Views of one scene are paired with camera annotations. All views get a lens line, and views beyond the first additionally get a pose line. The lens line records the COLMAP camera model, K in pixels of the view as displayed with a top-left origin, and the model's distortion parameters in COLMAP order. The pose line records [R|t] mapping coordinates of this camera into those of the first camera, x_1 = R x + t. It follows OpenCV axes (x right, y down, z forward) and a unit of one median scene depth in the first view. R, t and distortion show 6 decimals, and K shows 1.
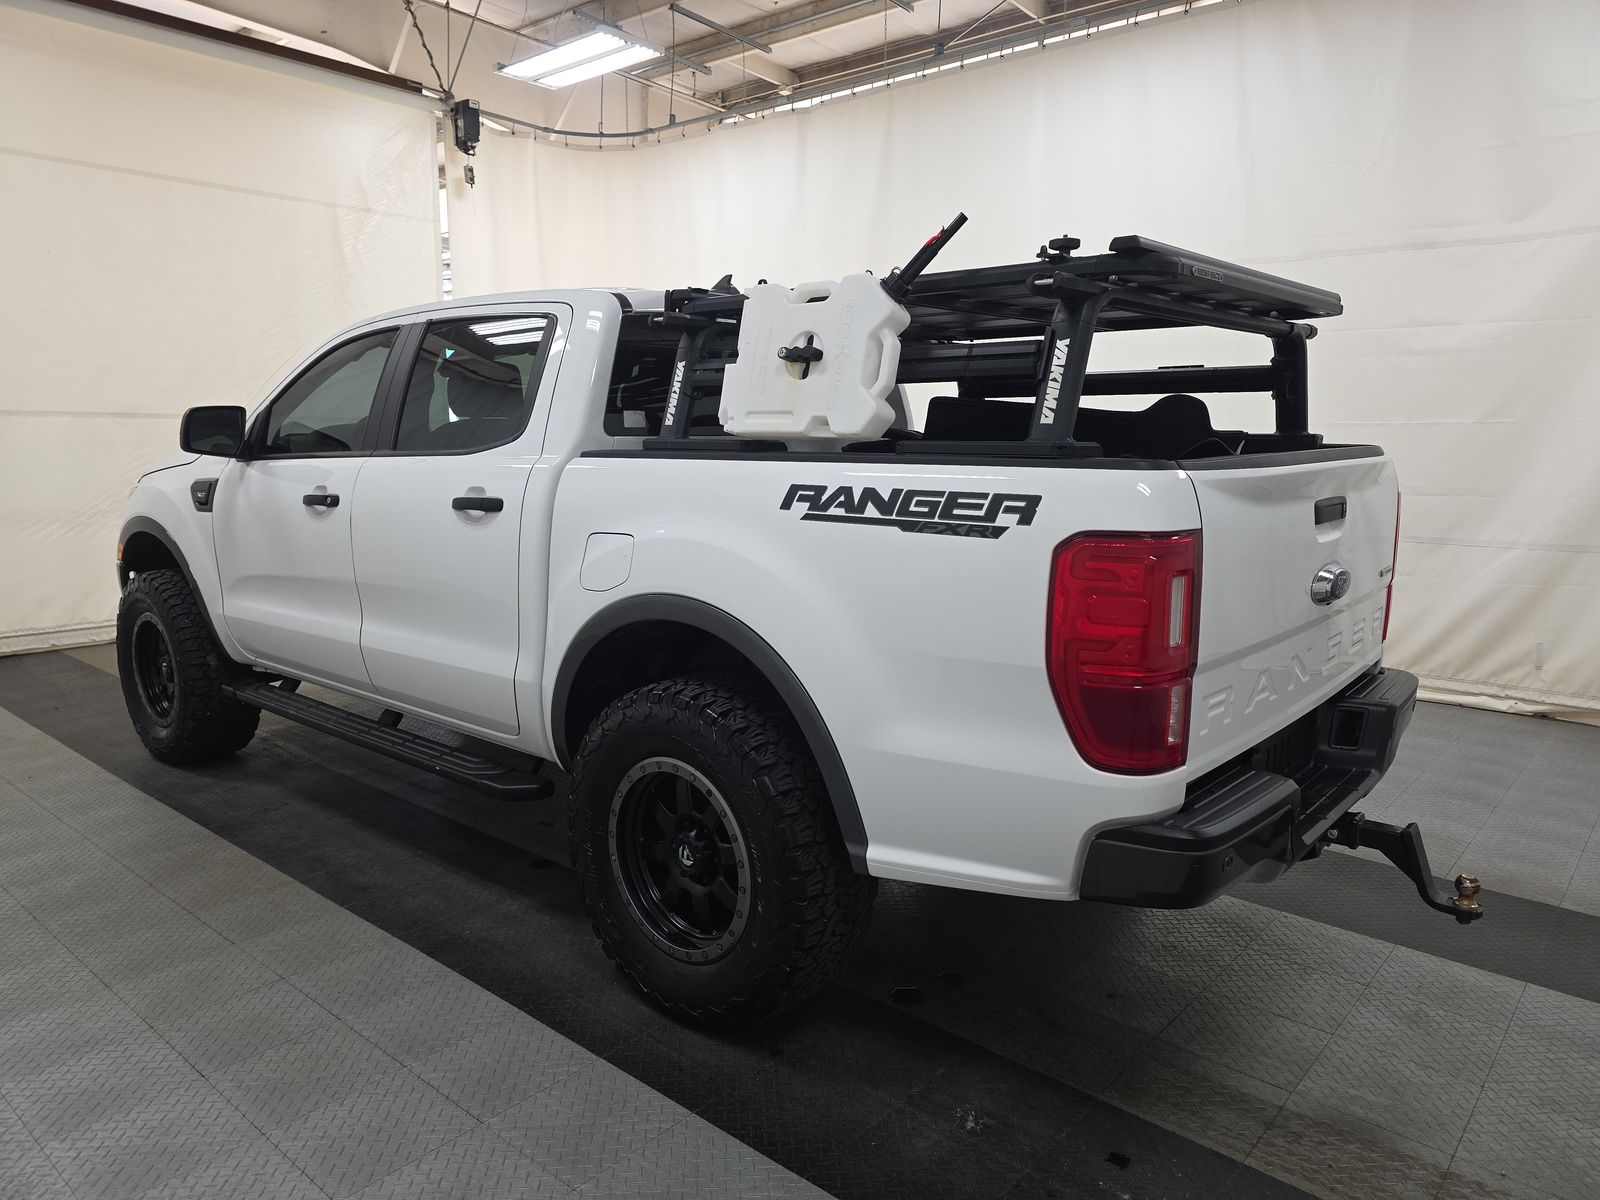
lens RADIAL K [[1102.4, 0, 796.1], [0, 1102.4, 599.7], [0, 0, 1]] dist [0.007870, -0.017883]
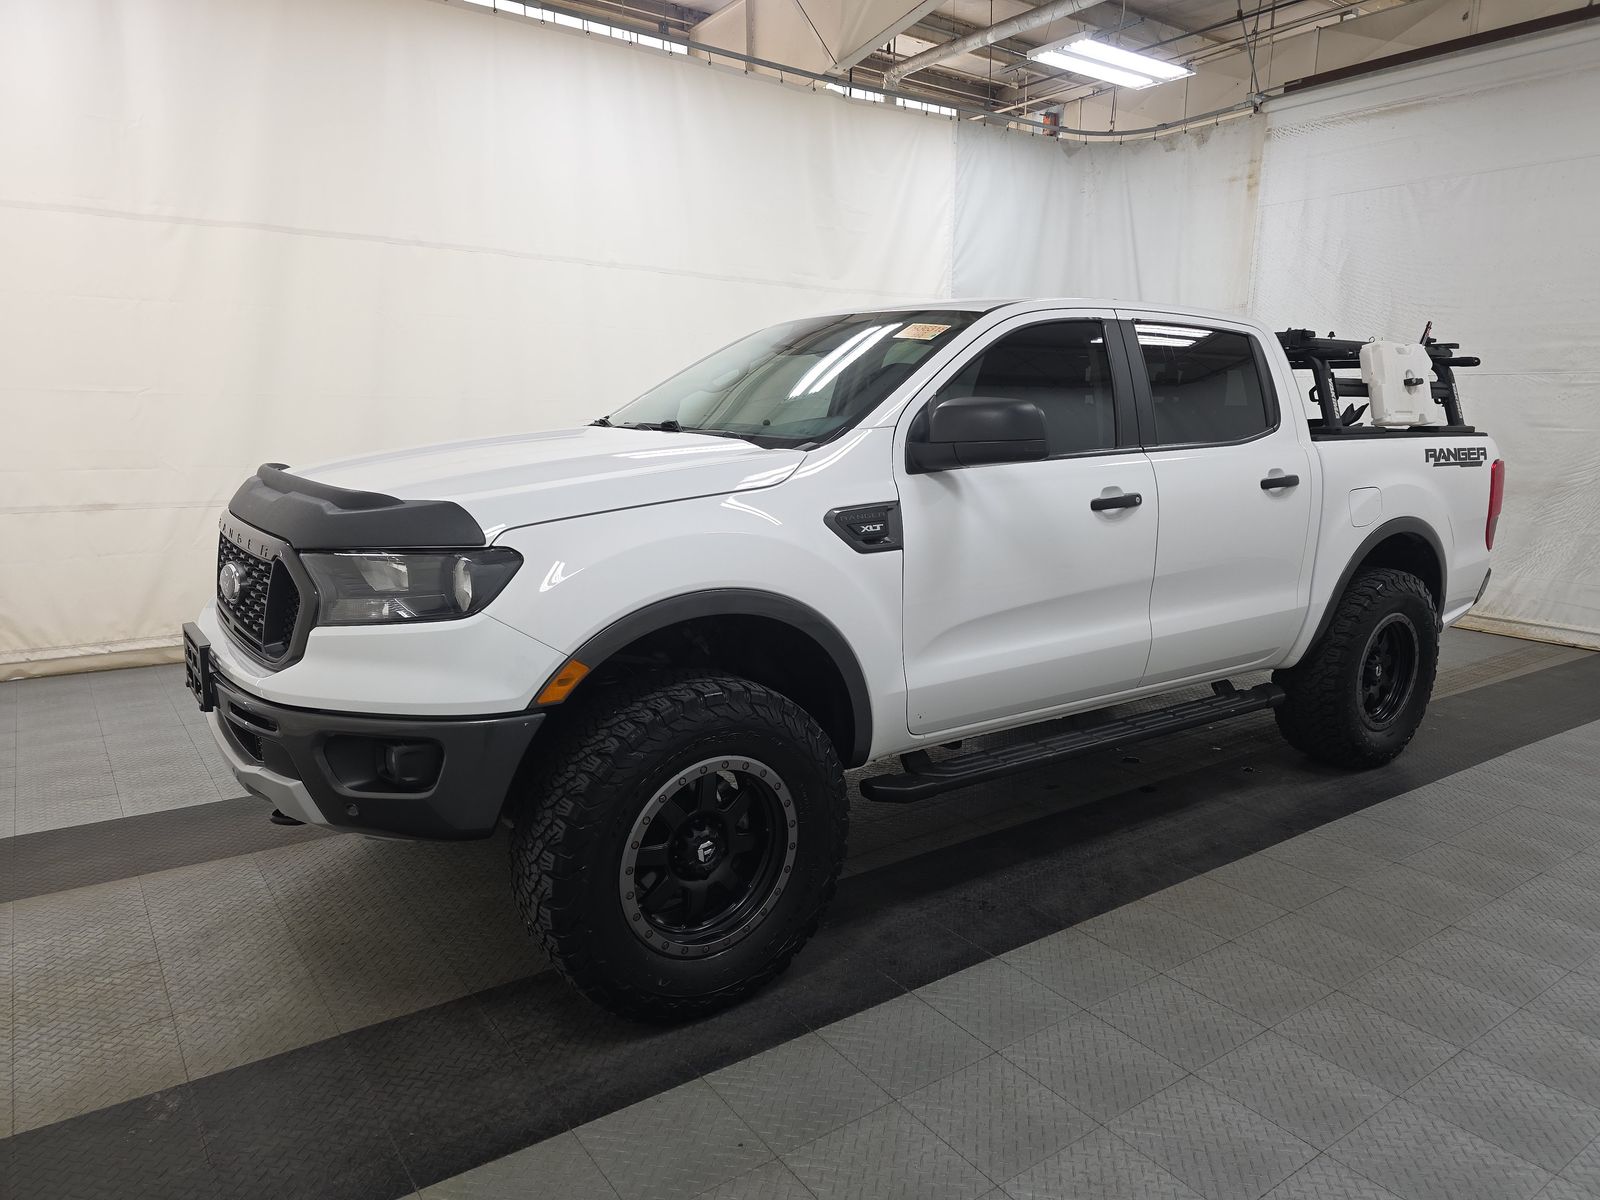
lens RADIAL K [[1102.4, 0, 803.8], [0, 1102.4, 607.0], [0, 0, 1]] dist [0.007870, -0.017883]
pose [[0.234674, -0.176121, 0.955986, -1.443692], [0.147857, 0.978474, 0.143968, -0.182433], [-0.960764, 0.107564, 0.255663, 1.050852]]
